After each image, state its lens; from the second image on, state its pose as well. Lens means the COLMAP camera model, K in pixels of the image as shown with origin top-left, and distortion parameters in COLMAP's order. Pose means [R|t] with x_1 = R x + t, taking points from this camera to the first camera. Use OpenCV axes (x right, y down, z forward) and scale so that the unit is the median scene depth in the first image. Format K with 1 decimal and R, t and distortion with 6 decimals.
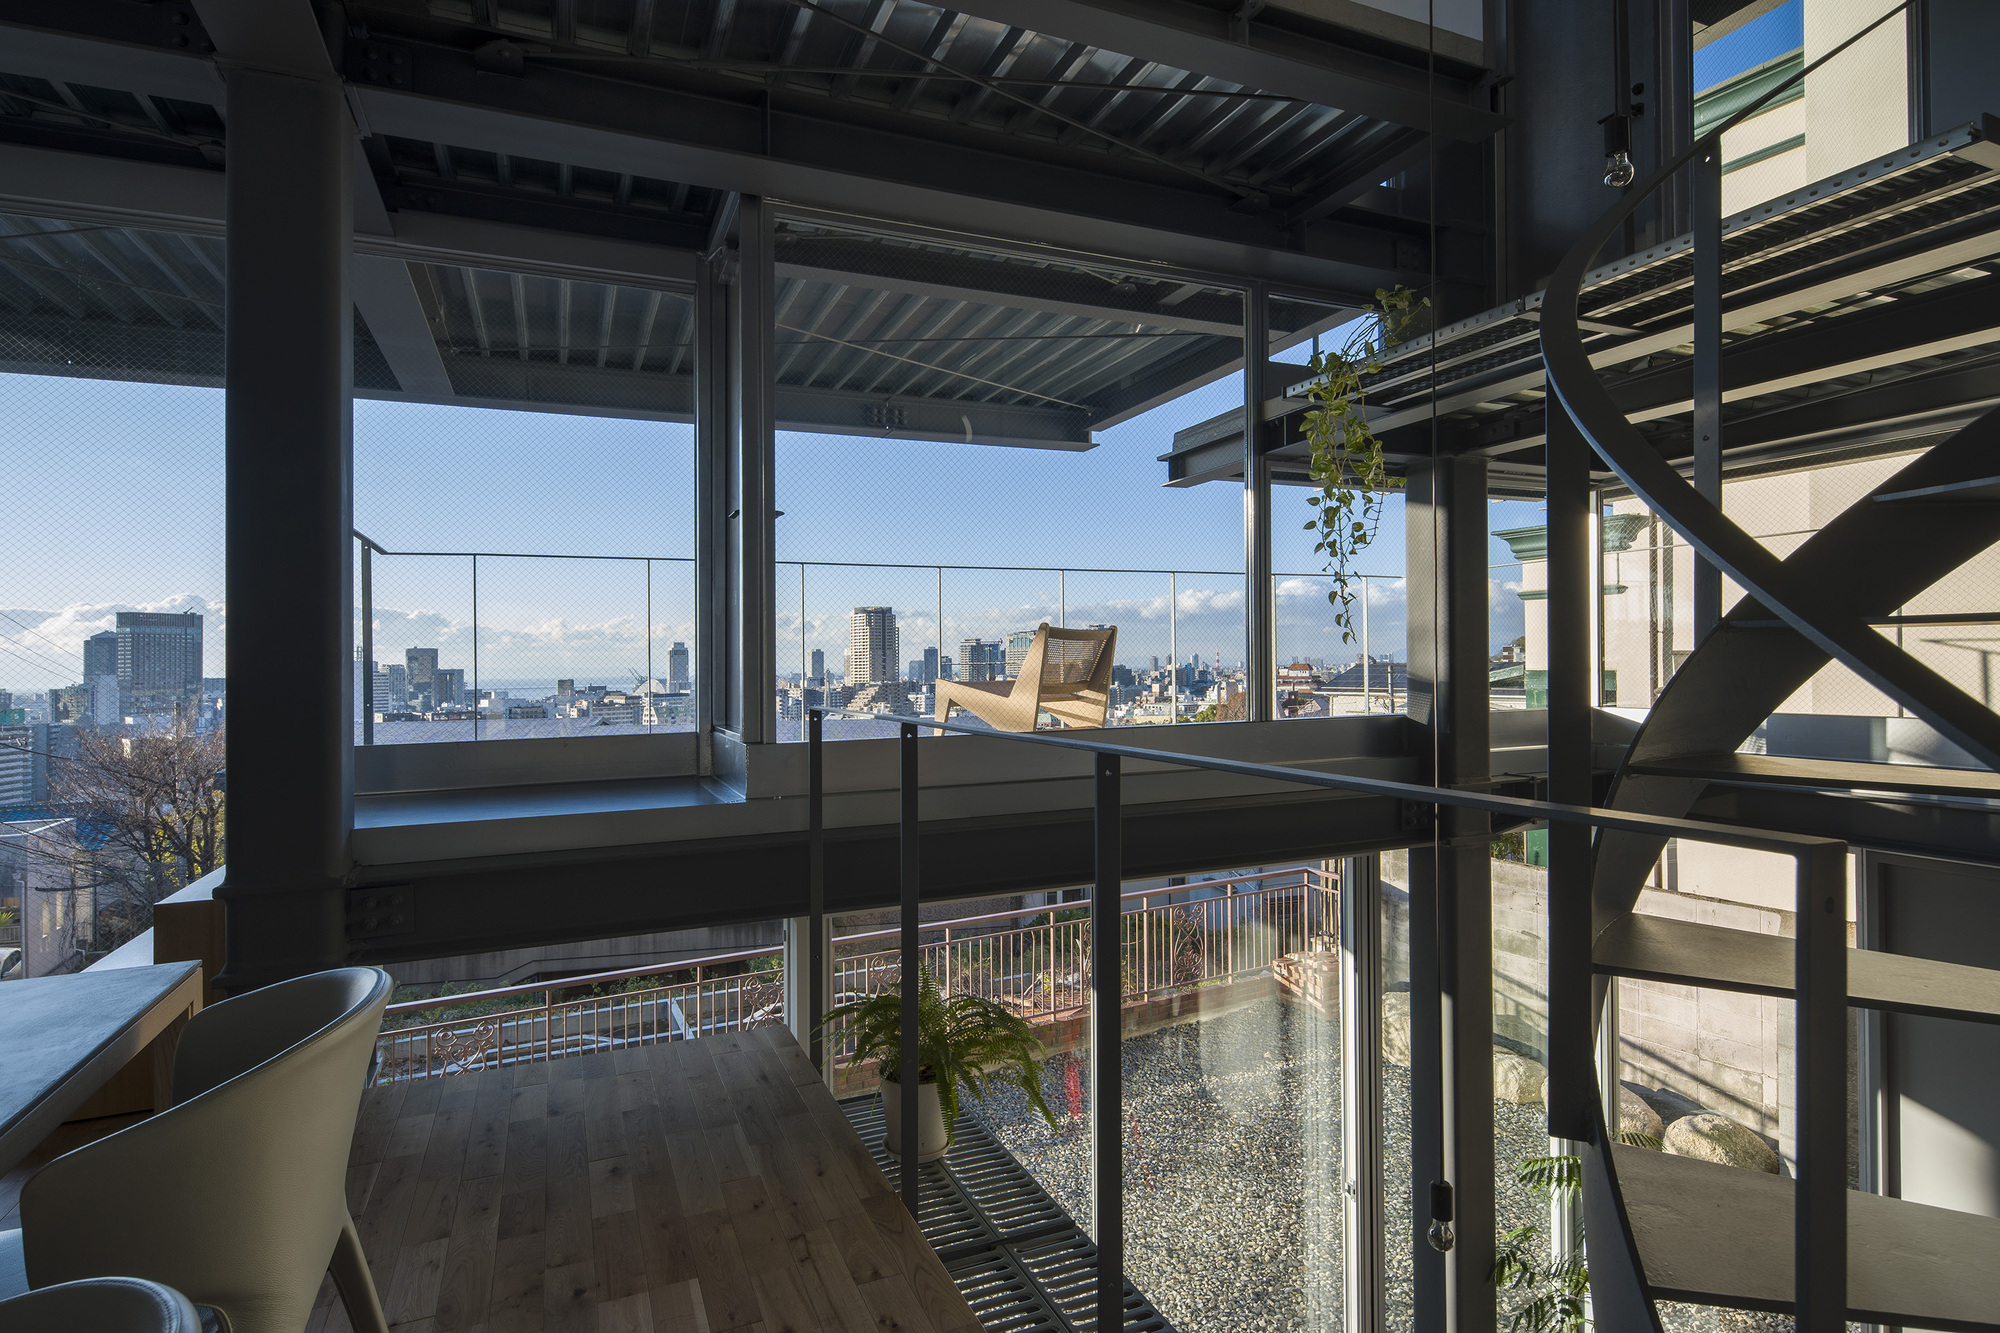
lens RADIAL K [[990.4, 0, 991.3], [0, 990.4, 669.1], [0, 0, 1]] dist [0.003434, 0.000242]
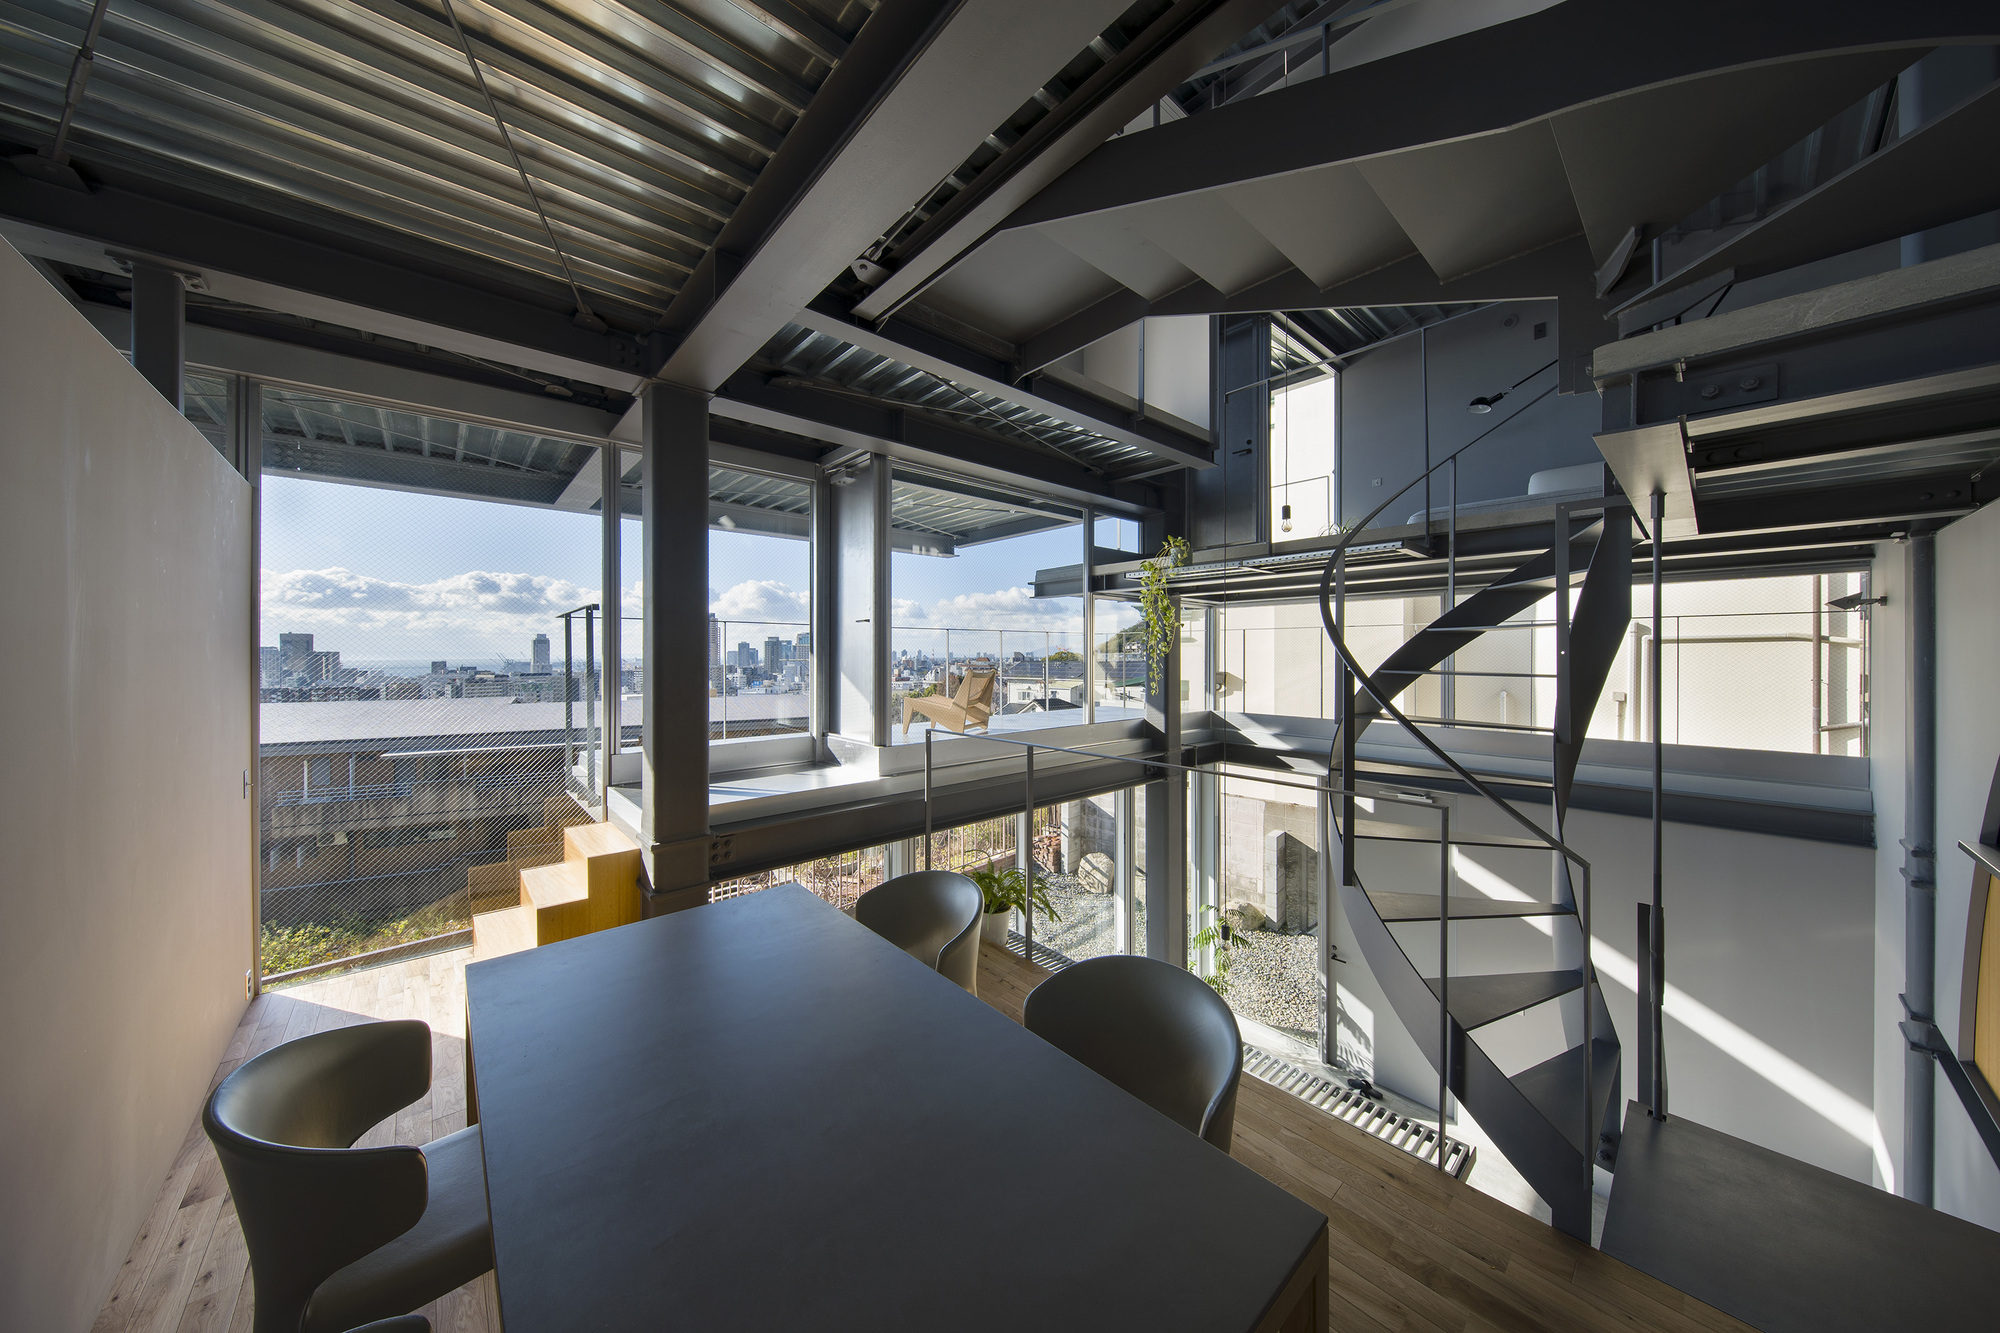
lens RADIAL K [[643.1, 0, 999.9], [0, 643.1, 657.6], [0, 0, 1]] dist [0.001693, 0.000054]
pose [[0.947461, 0.020245, 0.319231, -0.175697], [-0.019179, 0.999795, -0.006481, -0.035798], [-0.319297, 0.000018, 0.947655, -0.105987]]
